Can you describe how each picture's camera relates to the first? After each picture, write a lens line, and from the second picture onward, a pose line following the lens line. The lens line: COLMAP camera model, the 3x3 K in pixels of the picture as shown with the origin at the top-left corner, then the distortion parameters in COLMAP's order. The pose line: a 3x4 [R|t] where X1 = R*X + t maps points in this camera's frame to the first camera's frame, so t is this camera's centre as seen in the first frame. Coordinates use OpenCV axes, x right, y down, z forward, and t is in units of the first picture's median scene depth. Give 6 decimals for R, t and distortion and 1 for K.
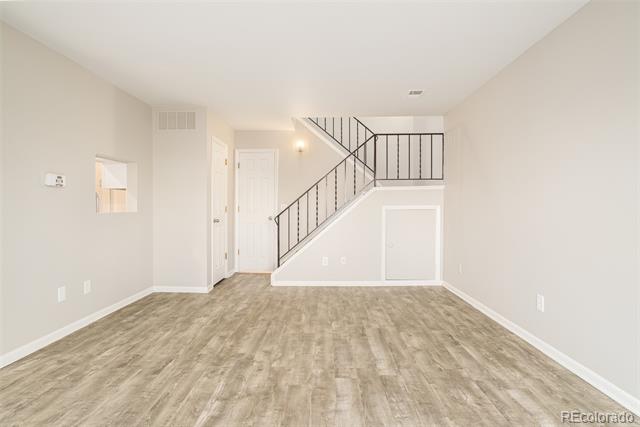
lens RADIAL K [[344.9, 0, 315.6], [0, 344.9, 210.7], [0, 0, 1]] dist [-0.003316, 0.002314]
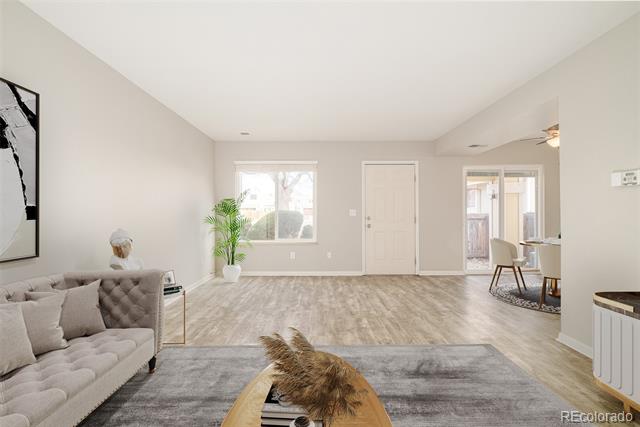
lens RADIAL K [[279.8, 0, 317.9], [0, 279.8, 214.1], [0, 0, 1]] dist [-0.004208, -0.000581]
pose [[-0.999448, 0.002279, -0.033148, -0.004916], [0.002012, 0.999965, 0.008092, -0.011519], [0.033166, 0.008021, -0.999418, 1.495901]]
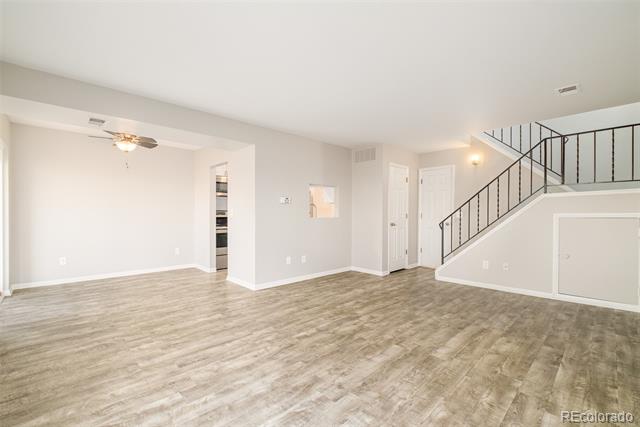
lens RADIAL K [[279.8, 0, 319.1], [0, 279.8, 214.5], [0, 0, 1]] dist [-0.004208, -0.000581]
pose [[0.713402, 0.002361, -0.700751, 0.429219], [-0.008835, 0.999945, -0.005626, -0.001865], [0.700699, 0.010205, 0.713384, 0.021609]]
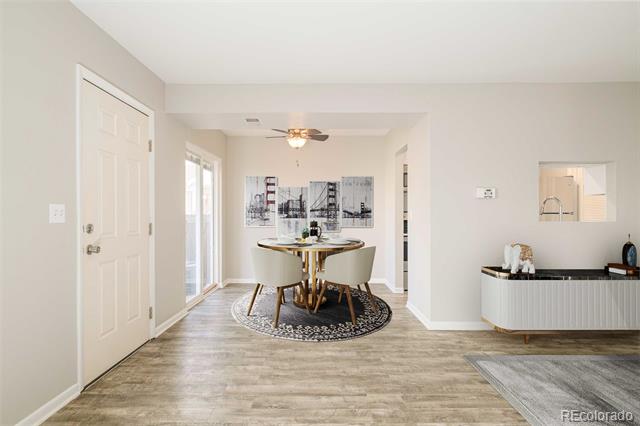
lens RADIAL K [[359.4, 0, 317.4], [0, 359.4, 216.0], [0, 0, 1]] dist [0.000086, 0.000229]
pose [[0.026328, 0.000153, -0.999653, 0.416137], [-0.009112, 0.999958, -0.000087, -0.004543], [0.999612, 0.009111, 0.026329, 0.362290]]
